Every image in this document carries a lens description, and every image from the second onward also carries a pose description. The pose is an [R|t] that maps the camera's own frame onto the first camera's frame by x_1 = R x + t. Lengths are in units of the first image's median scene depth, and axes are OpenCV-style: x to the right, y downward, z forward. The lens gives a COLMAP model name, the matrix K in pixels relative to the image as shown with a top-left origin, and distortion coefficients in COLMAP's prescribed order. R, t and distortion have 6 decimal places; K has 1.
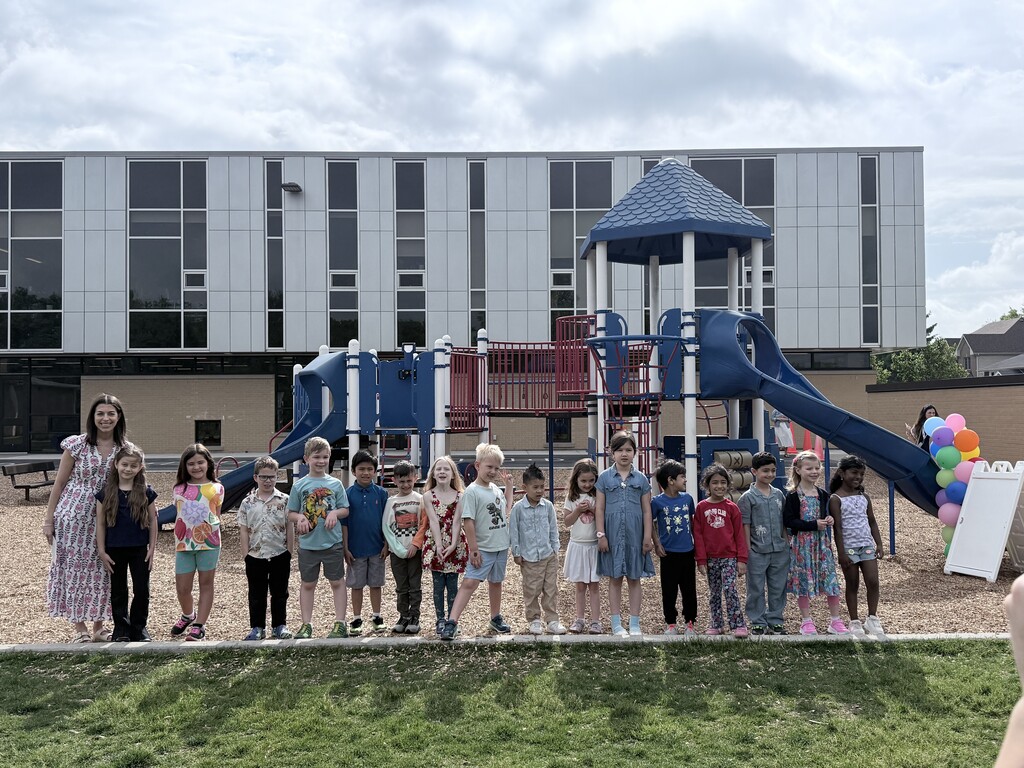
lens RADIAL K [[928.8, 0, 512.0], [0, 928.8, 384.0], [0, 0, 1]] dist [0.206232, -0.446959]
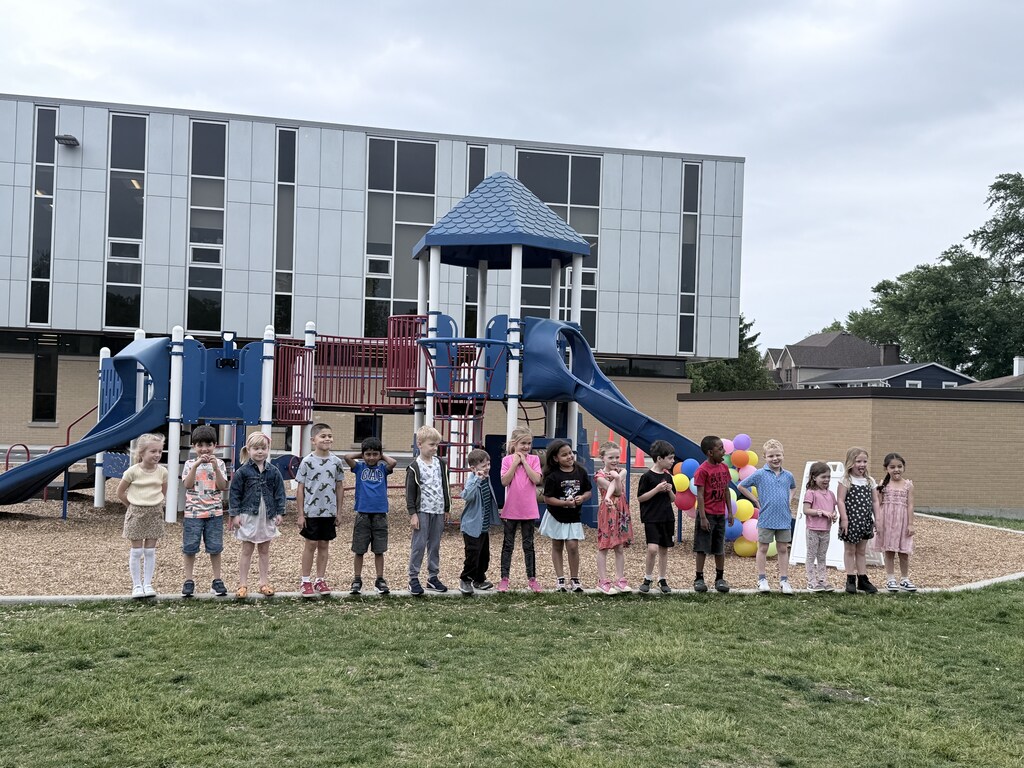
lens RADIAL K [[1110.9, 0, 512.0], [0, 1110.9, 384.0], [0, 0, 1]] dist [0.144450, -0.010936]
pose [[0.980237, 0.041454, 0.193437, -0.027472], [-0.042102, 0.999113, -0.000759, -0.000420], [-0.193297, -0.007400, 0.981112, -0.119206]]
